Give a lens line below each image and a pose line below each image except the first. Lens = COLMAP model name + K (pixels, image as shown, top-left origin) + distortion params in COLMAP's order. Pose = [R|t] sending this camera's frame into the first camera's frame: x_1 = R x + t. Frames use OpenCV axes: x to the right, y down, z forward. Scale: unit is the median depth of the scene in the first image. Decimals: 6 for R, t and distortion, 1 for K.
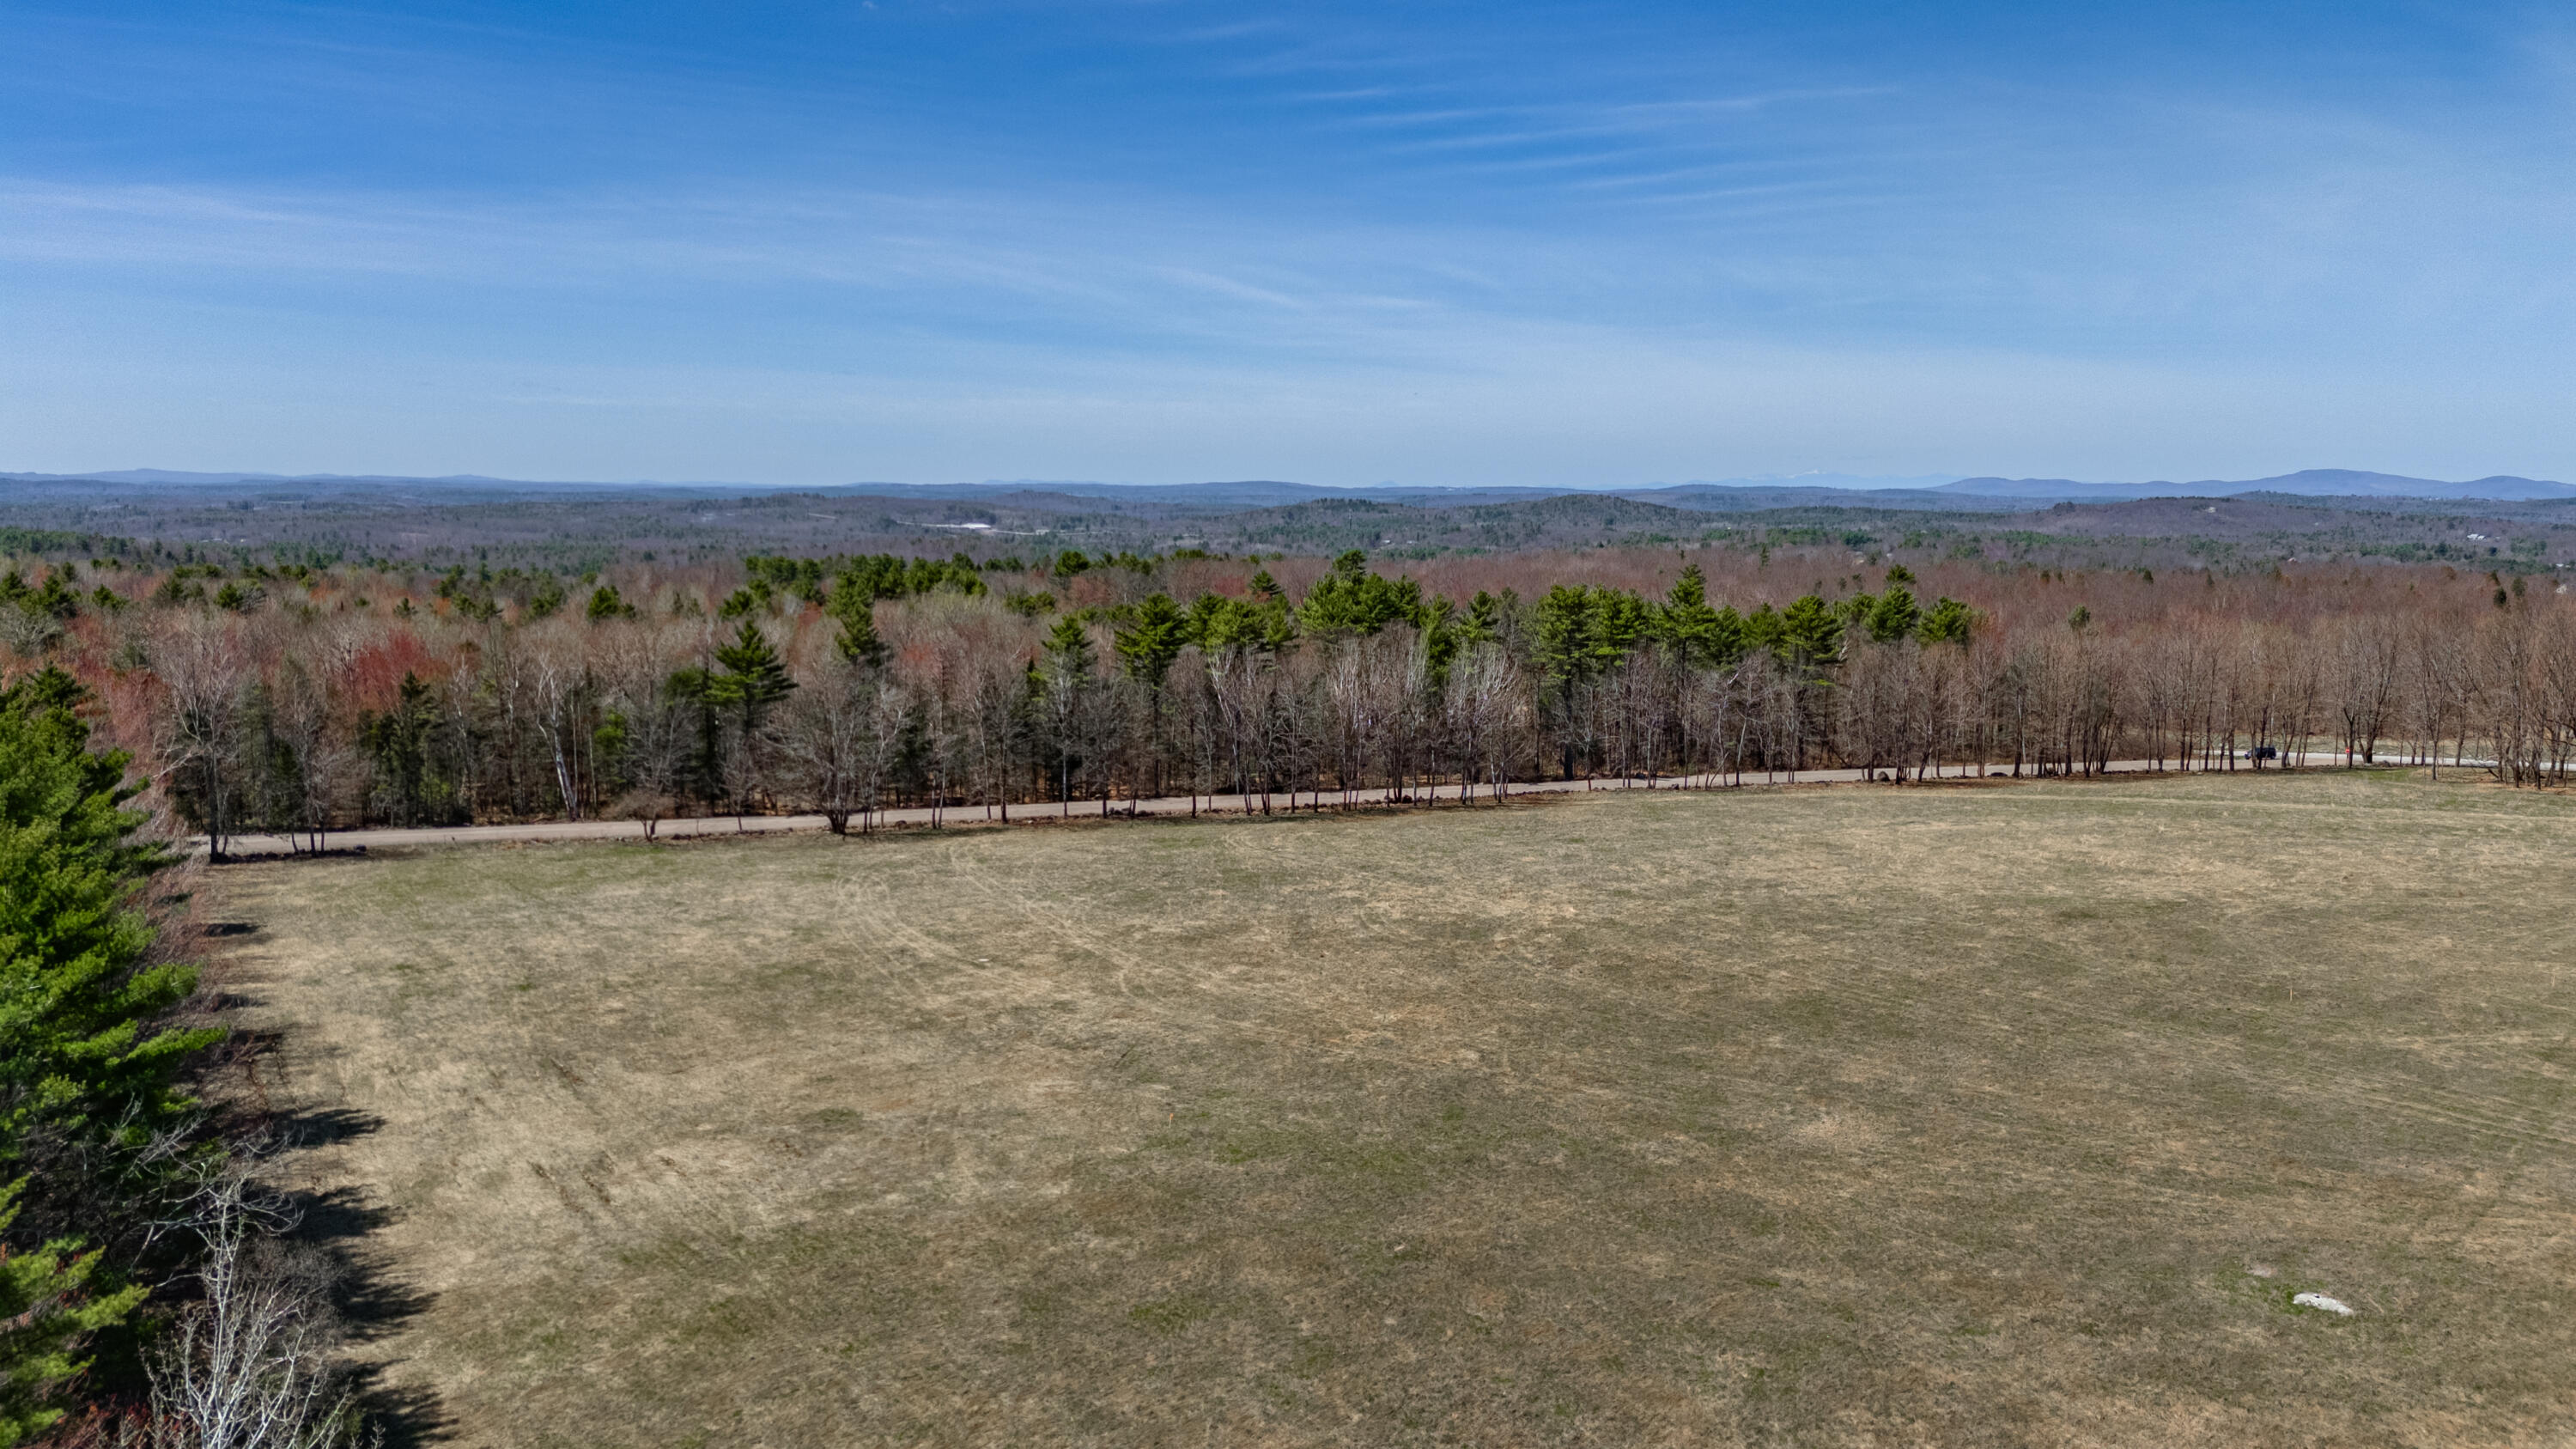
lens RADIAL K [[1938.1, 0, 1303.1], [0, 1938.1, 725.7], [0, 0, 1]] dist [0.086069, -0.073265]
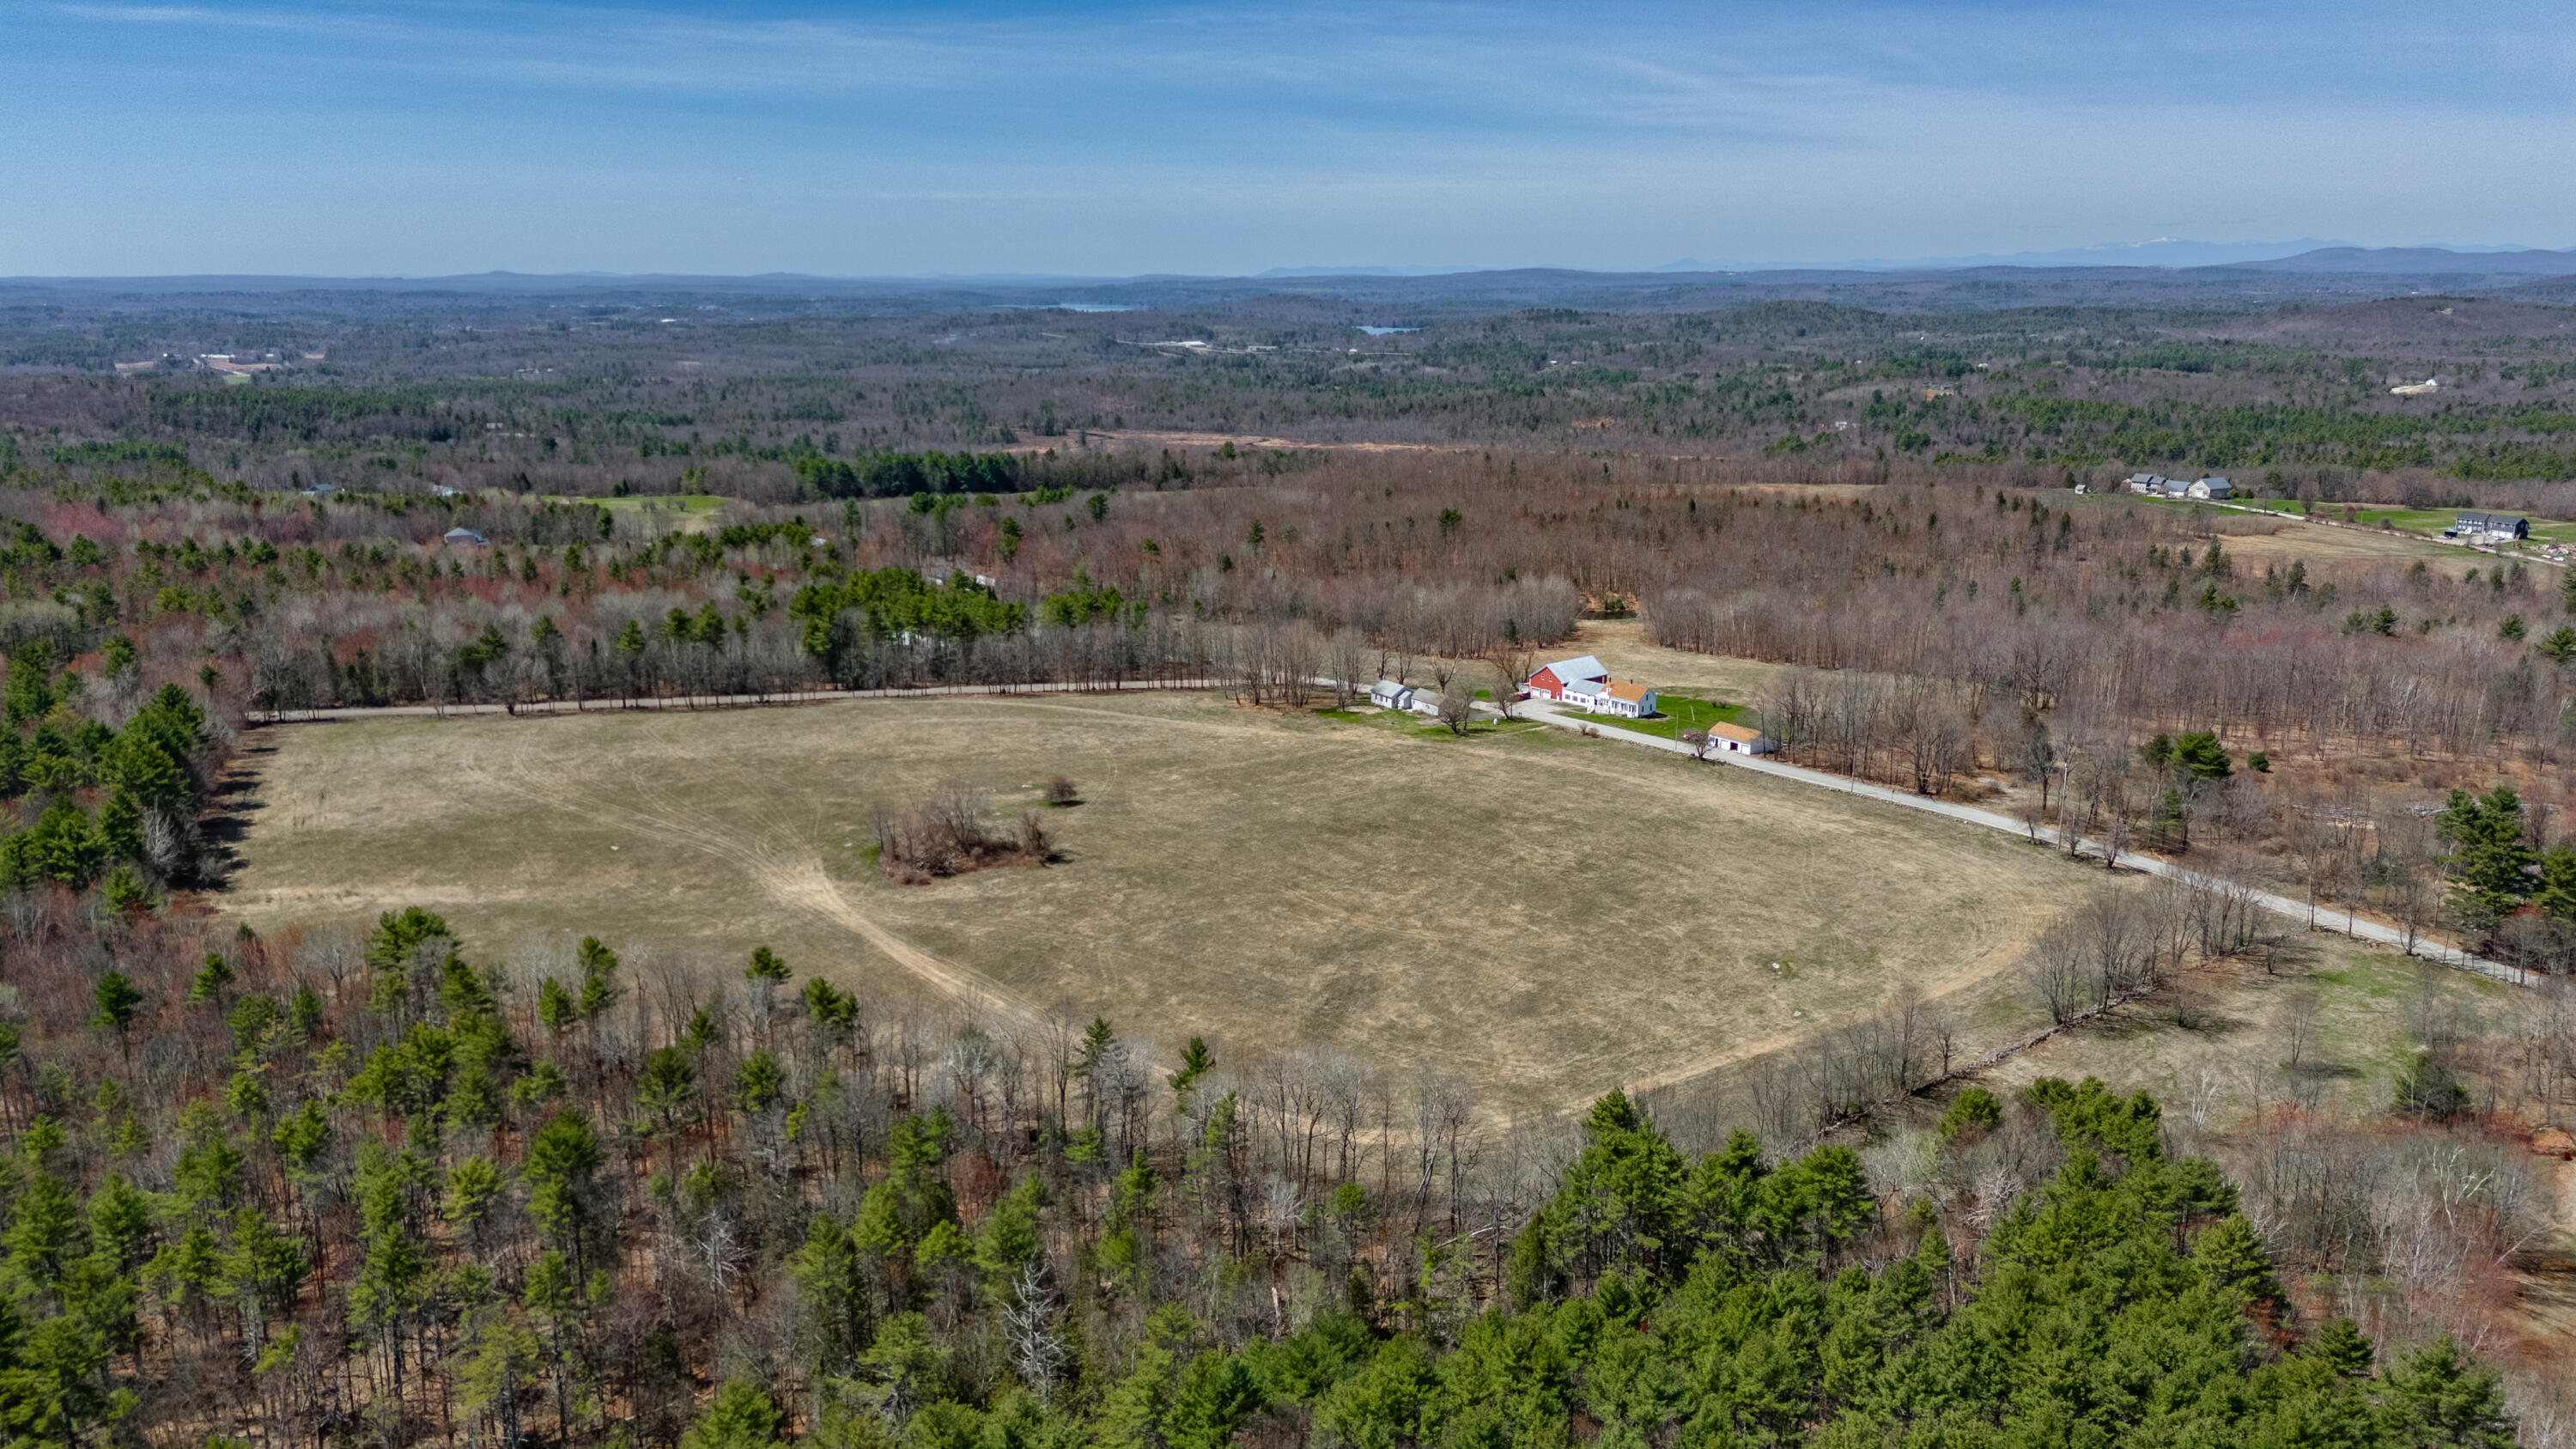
lens RADIAL K [[1938.1, 0, 1273.0], [0, 1938.1, 737.0], [0, 0, 1]] dist [0.086069, -0.073265]
pose [[0.986862, 0.022358, -0.160009, 1.143694], [-0.004201, 0.993595, 0.112922, -0.207035], [0.161509, -0.110767, 0.980635, -1.345012]]
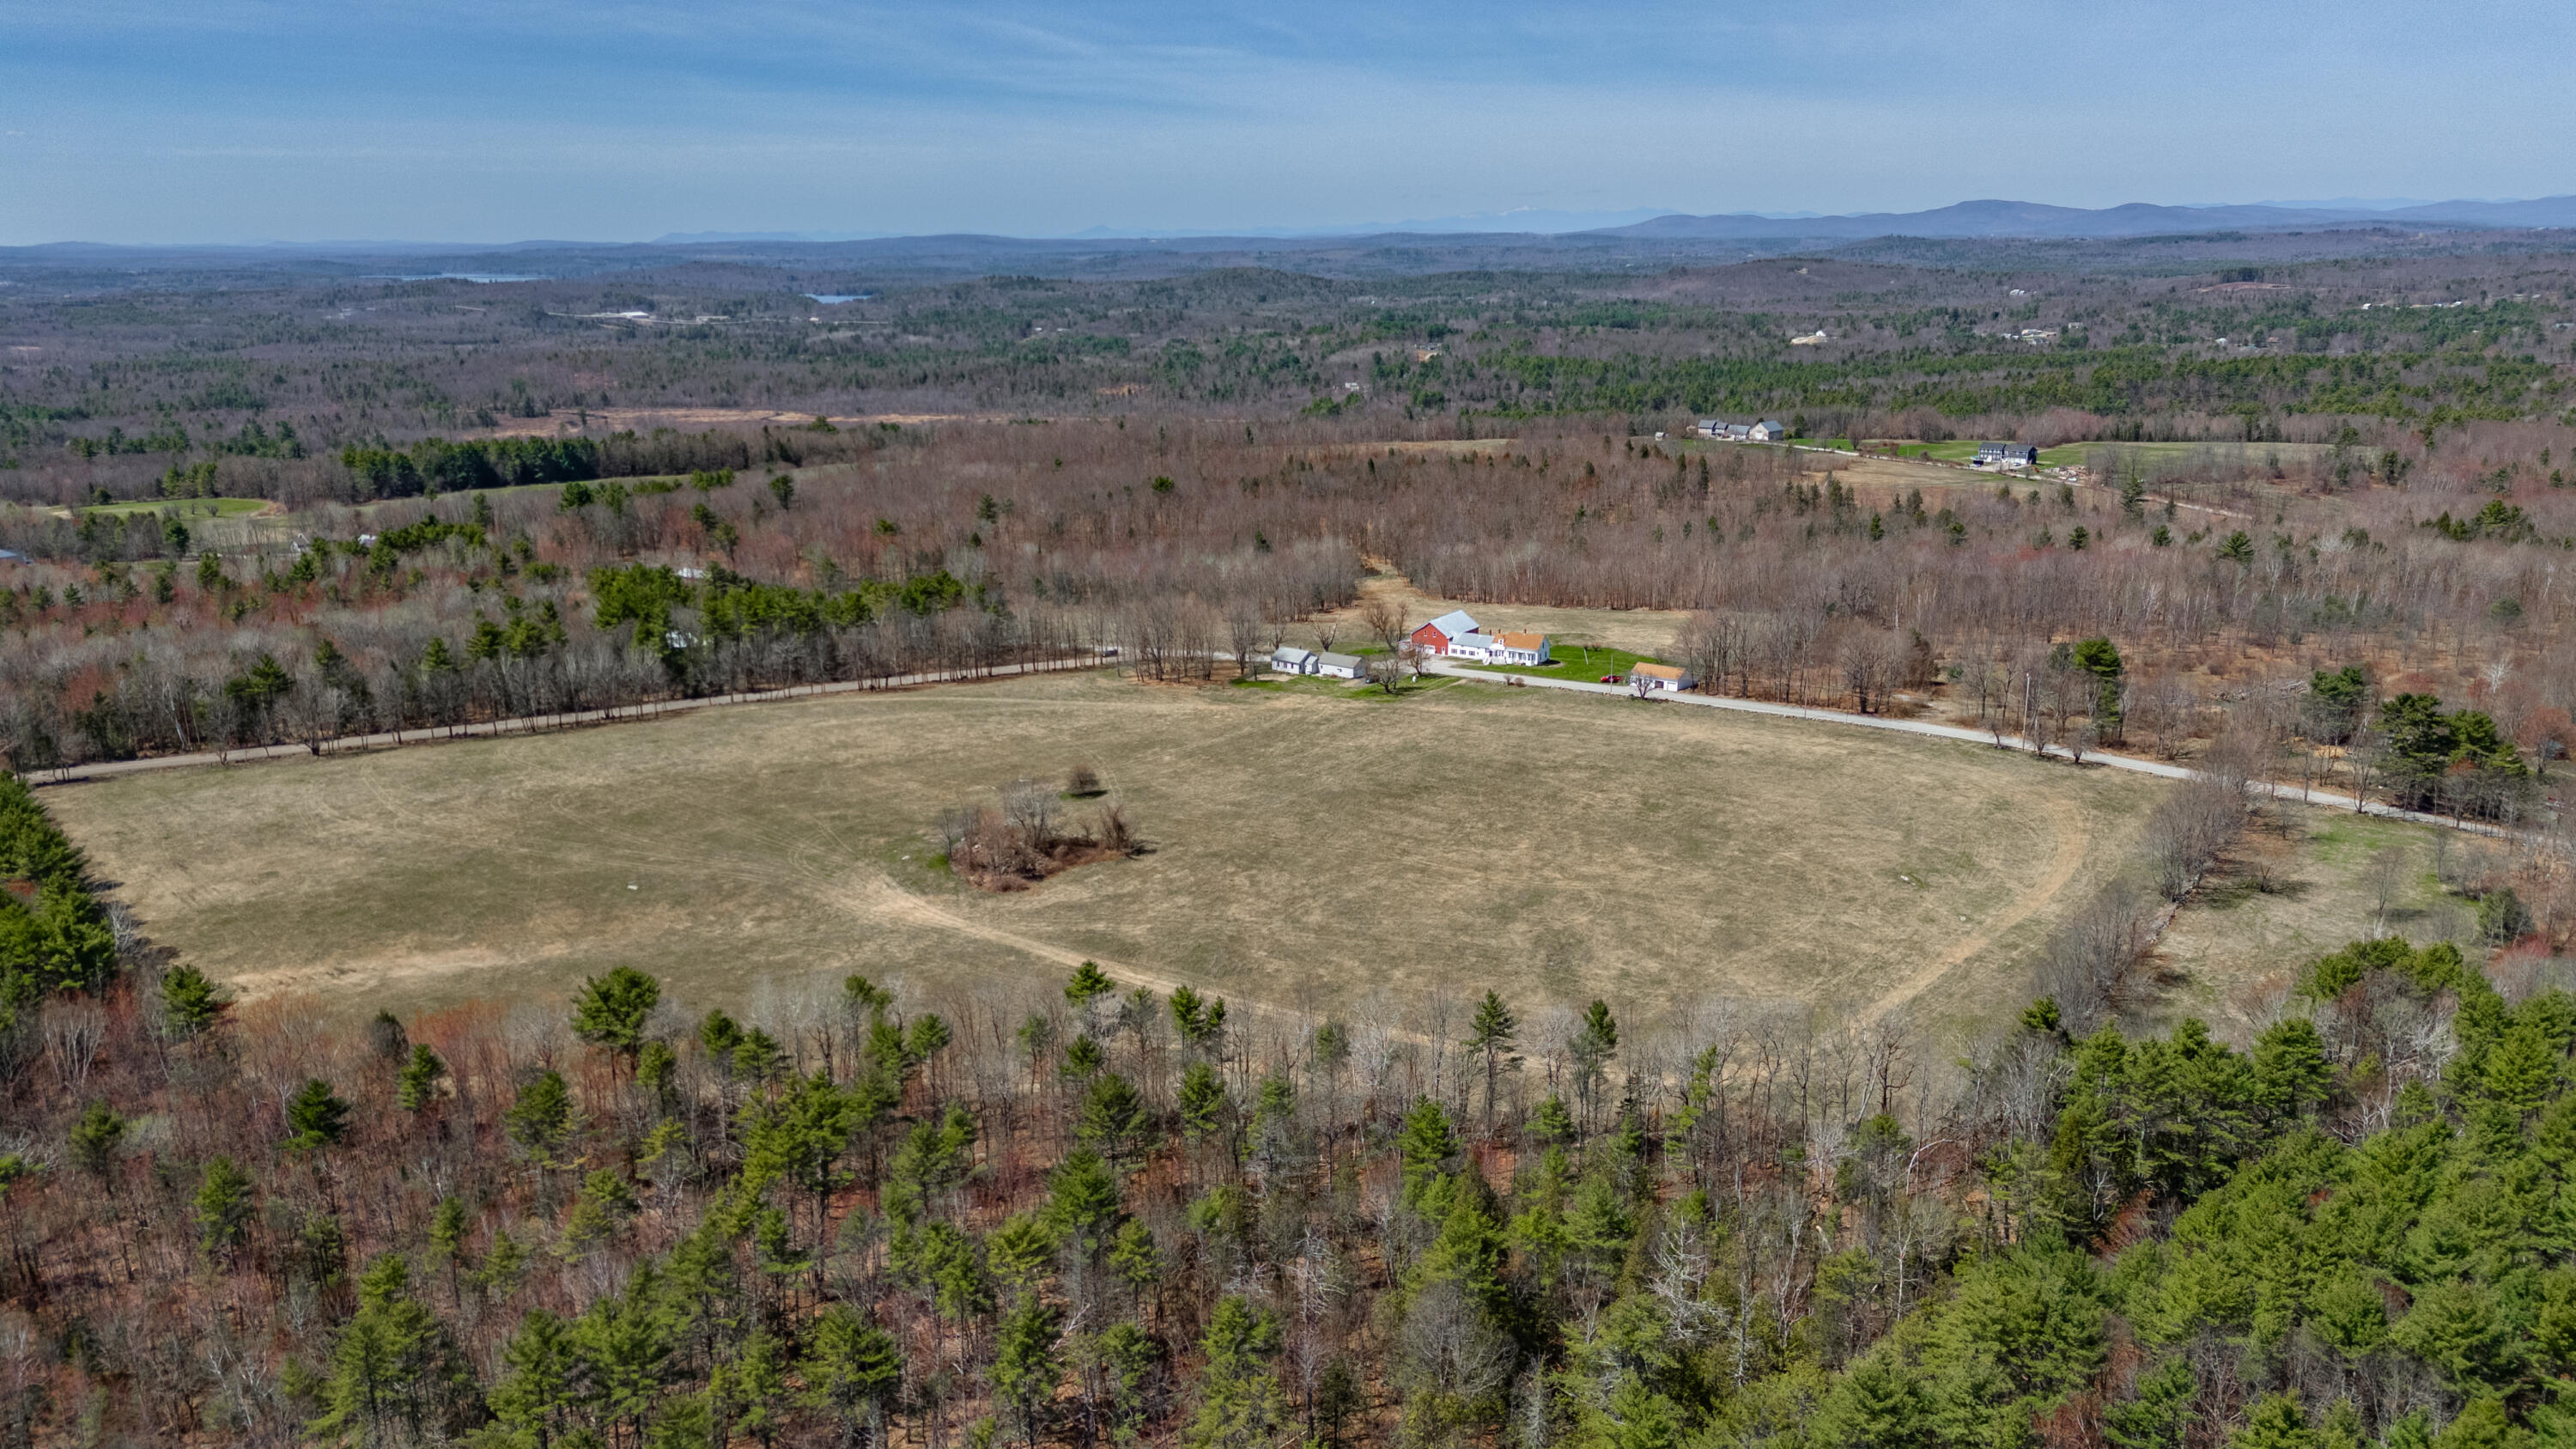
lens RADIAL K [[1938.1, 0, 1300.4], [0, 1938.1, 751.0], [0, 0, 1]] dist [0.086069, -0.073265]
pose [[0.989711, -0.059109, 0.130297, 0.567006], [0.040571, 0.989236, 0.140592, -0.214856], [-0.137205, -0.133860, 0.981456, -1.325835]]
